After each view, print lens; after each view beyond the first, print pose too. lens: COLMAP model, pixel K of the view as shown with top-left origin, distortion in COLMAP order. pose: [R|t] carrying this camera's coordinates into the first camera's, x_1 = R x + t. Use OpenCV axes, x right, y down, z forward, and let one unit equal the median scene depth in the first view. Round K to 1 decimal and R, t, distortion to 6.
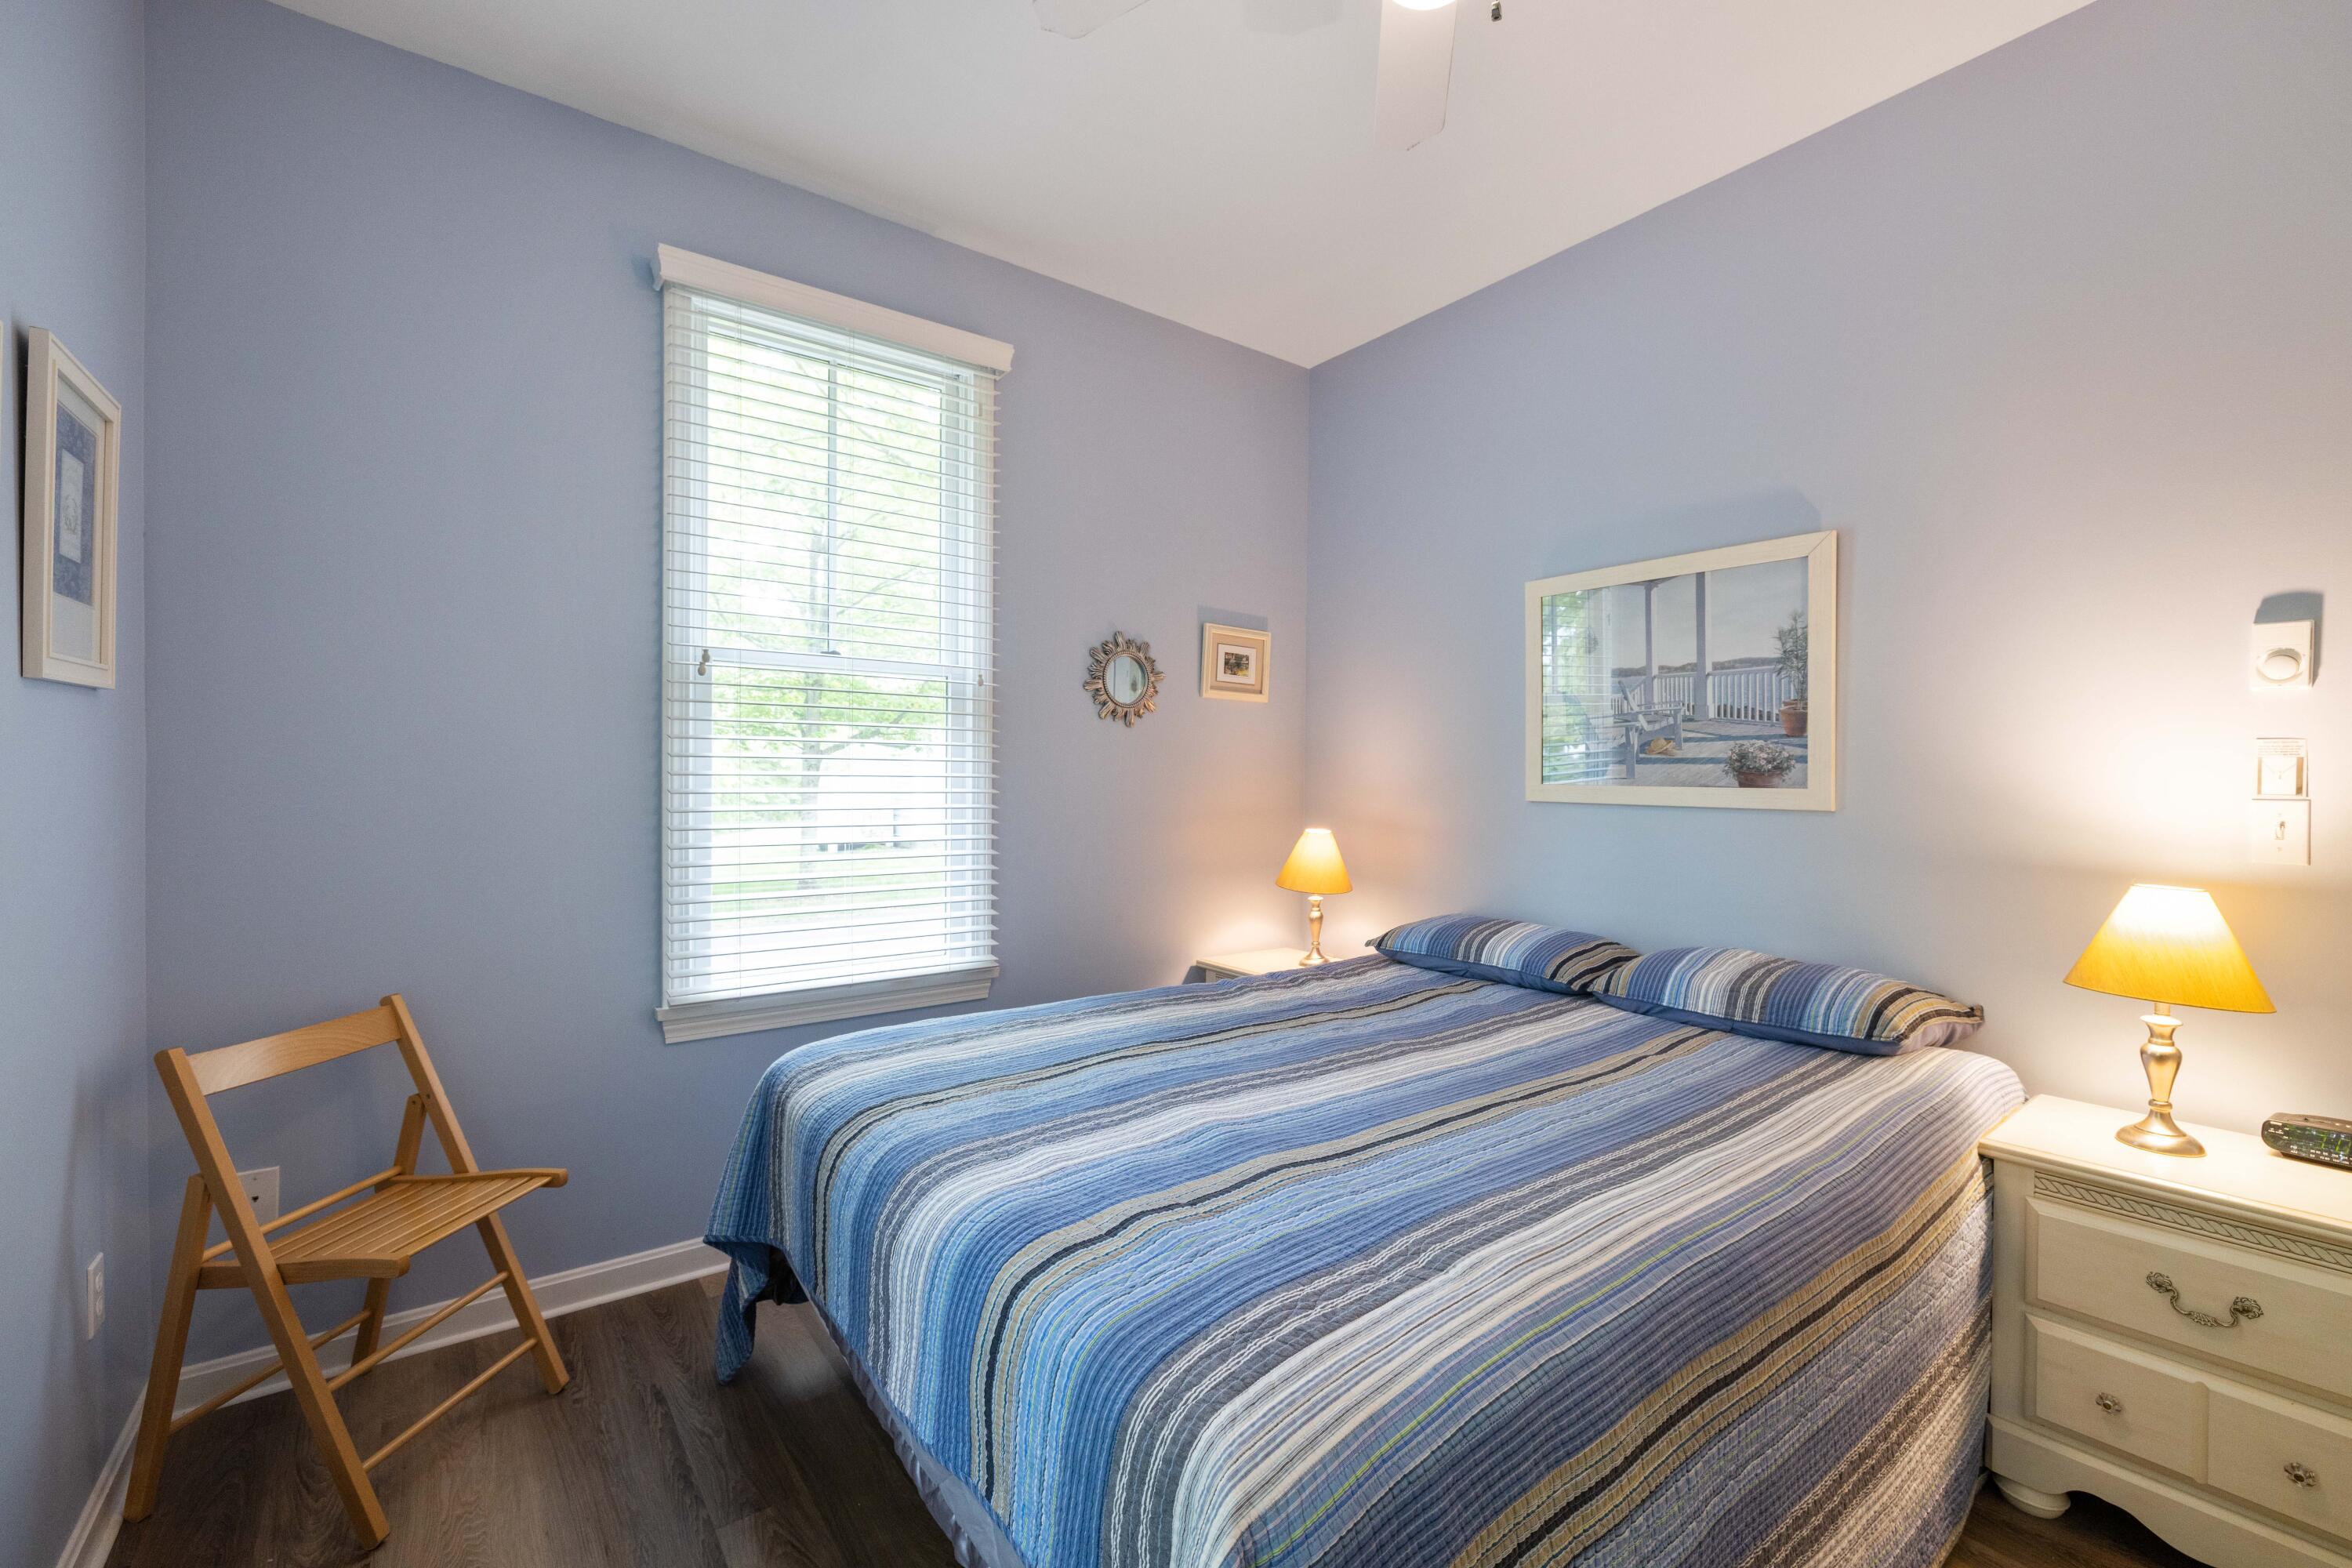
lens RADIAL K [[987.4, 0, 1165.6], [0, 987.4, 784.9], [0, 0, 1]] dist [0.001833, -0.000858]
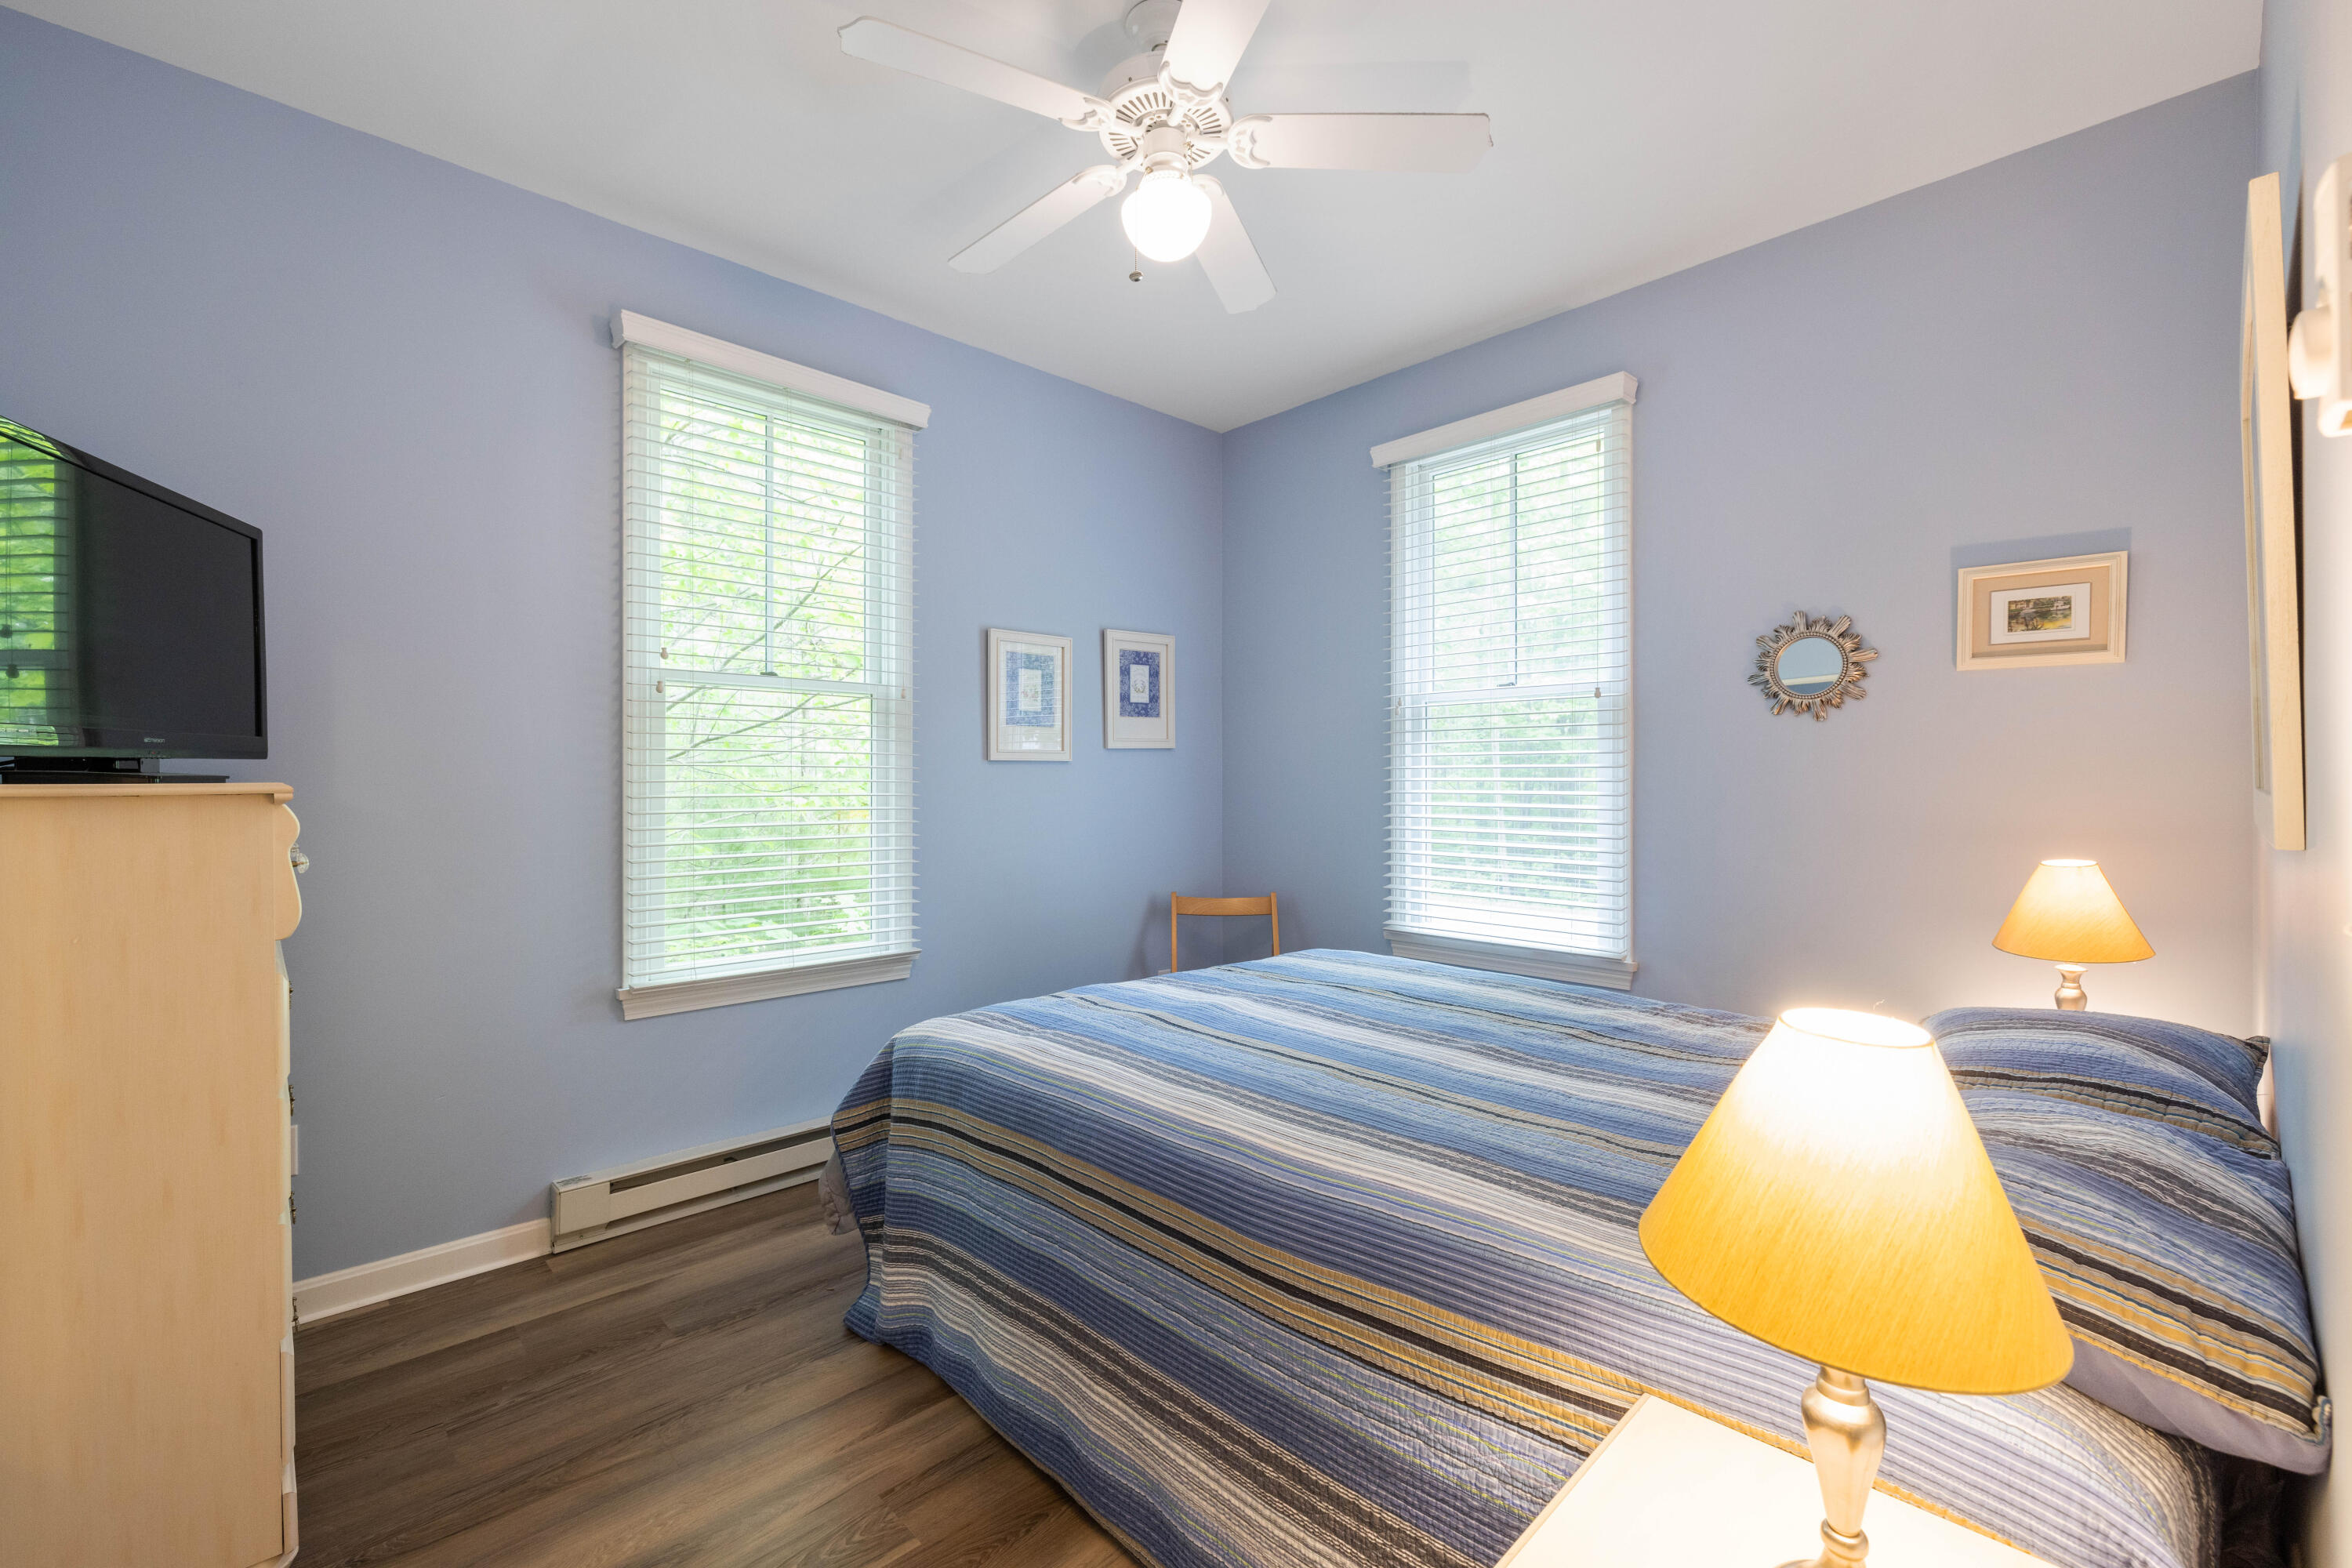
lens RADIAL K [[987.4, 0, 1167.0], [0, 987.4, 785.6], [0, 0, 1]] dist [0.001833, -0.000858]
pose [[0.111761, -0.001182, -0.993734, 0.918036], [-0.007991, 0.999966, -0.002089, 0.003685], [0.993703, 0.008174, 0.111748, 0.438123]]
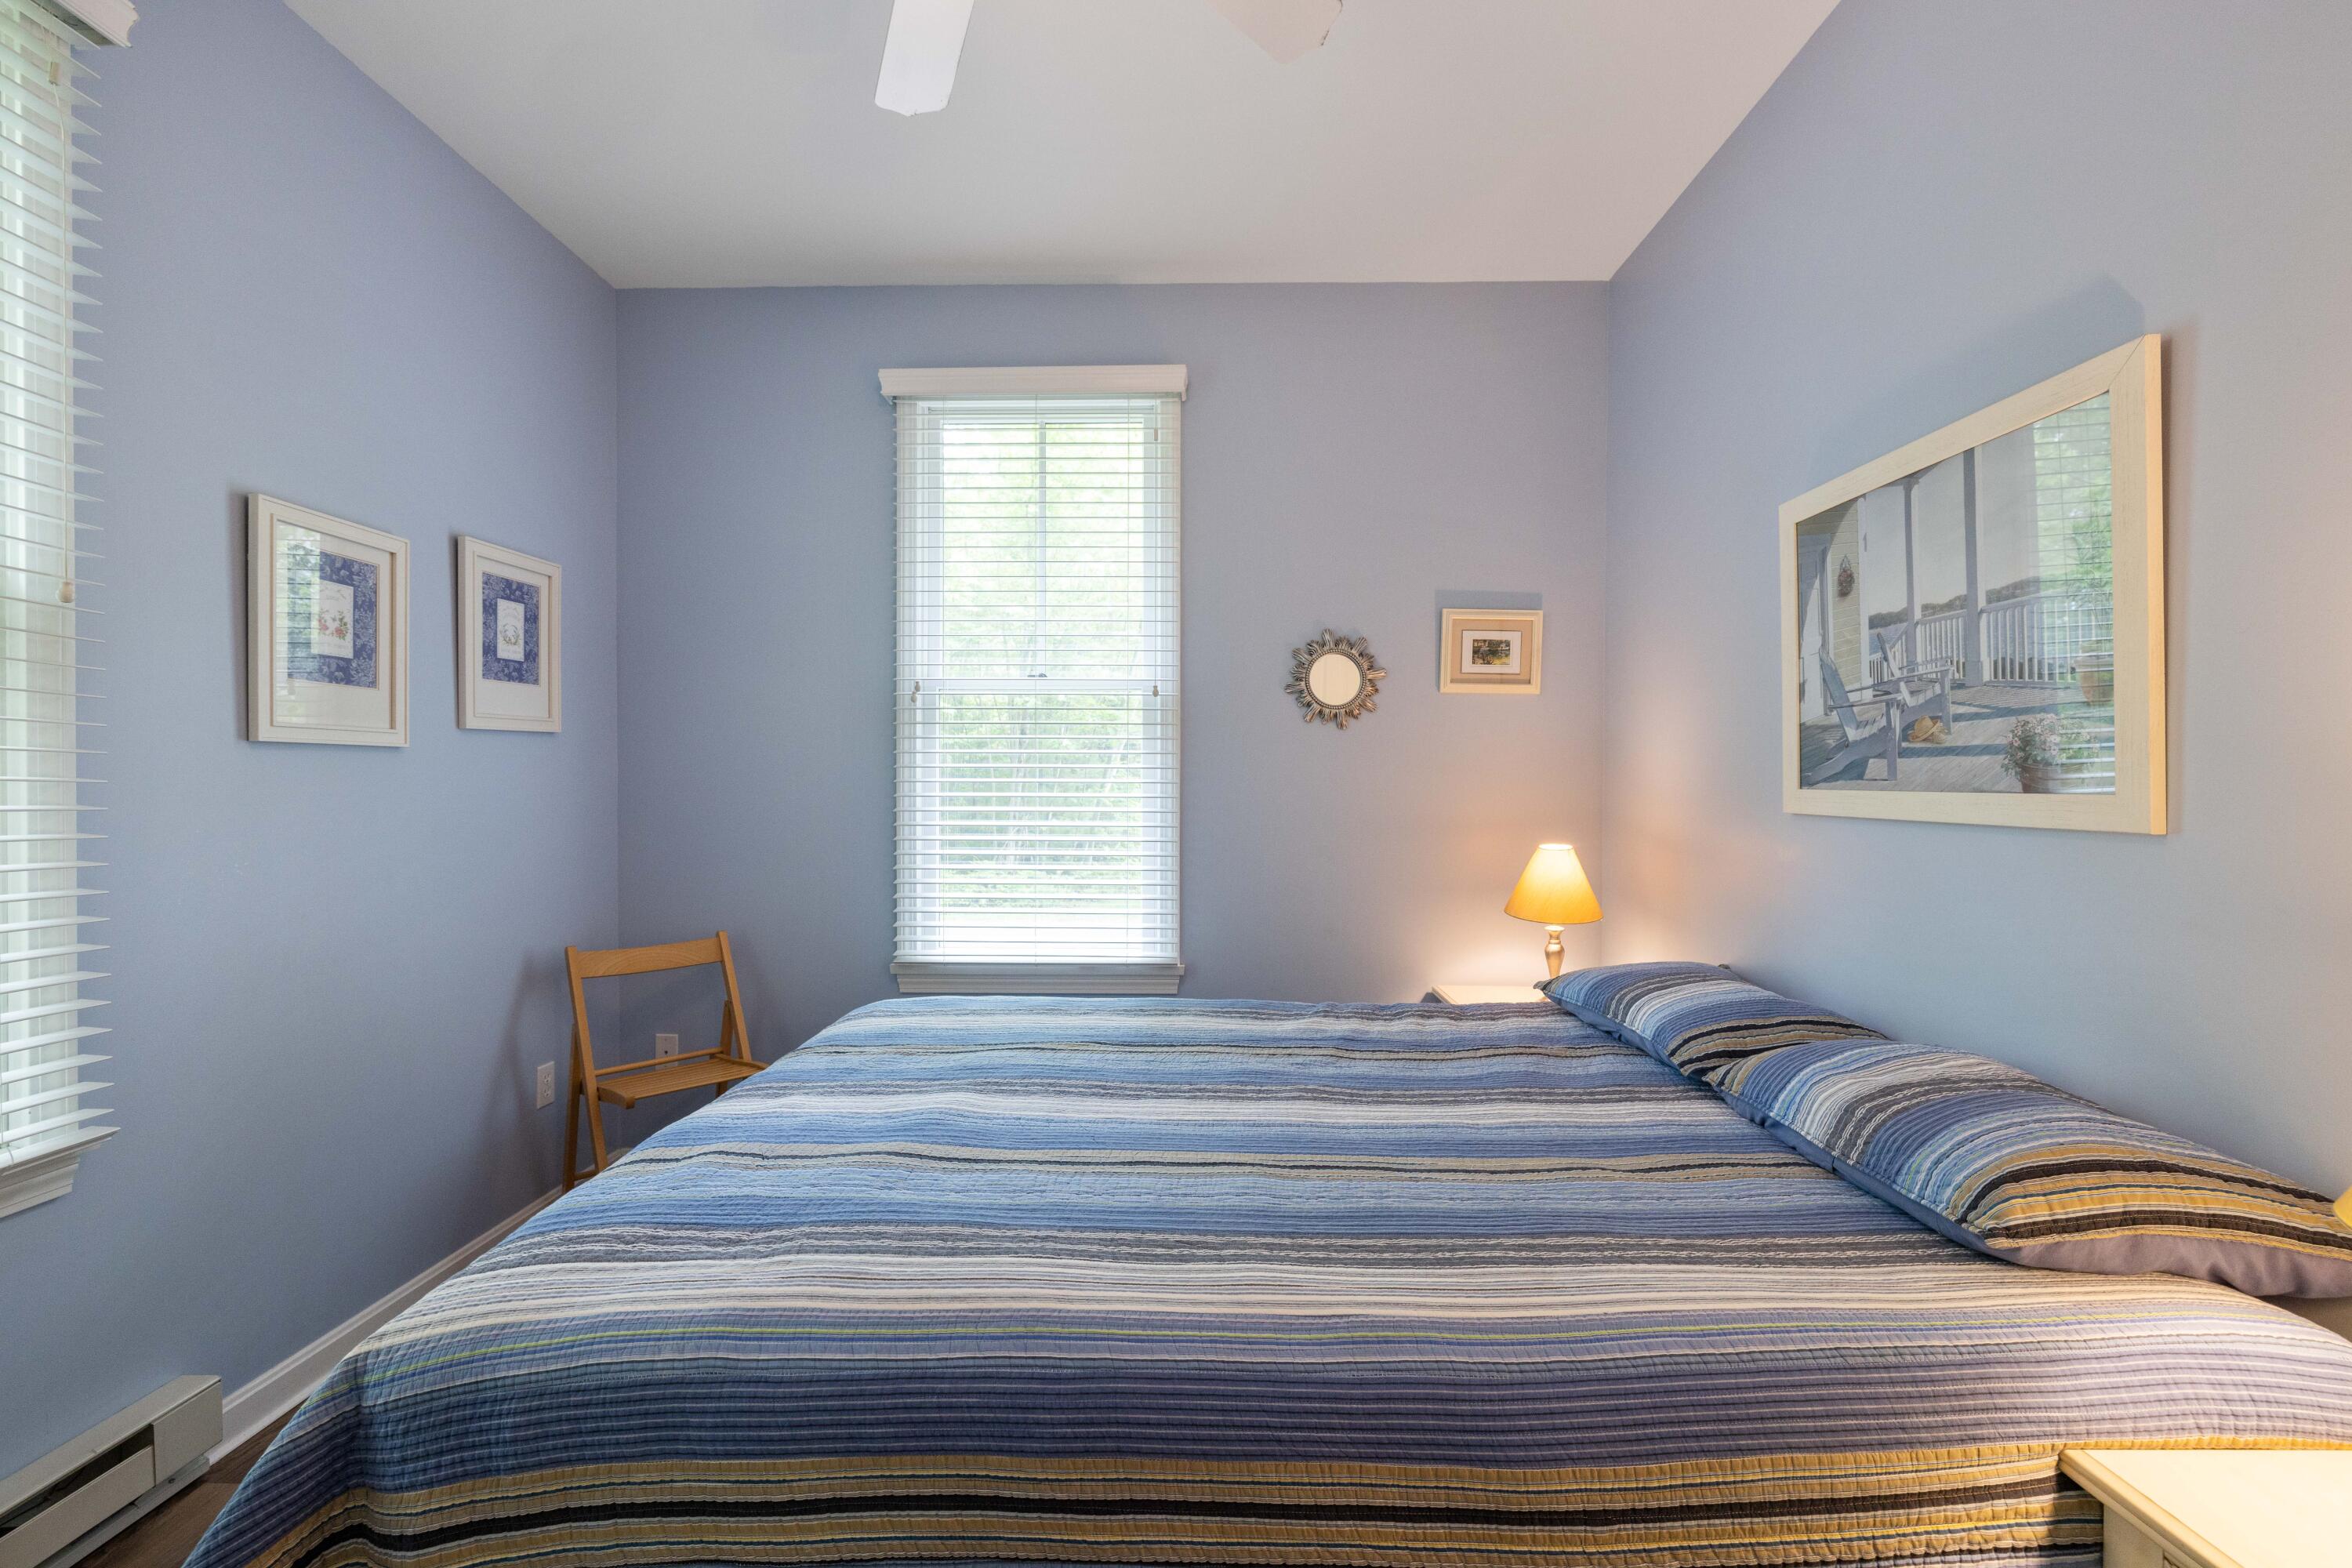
lens RADIAL K [[987.4, 0, 1165.3], [0, 987.4, 797.7], [0, 0, 1]] dist [0.001833, -0.000858]
pose [[0.786899, 0.004898, -0.617062, 0.514061], [-0.002678, 0.999986, 0.004522, 0.003891], [0.617076, -0.001906, 0.786902, 0.188363]]
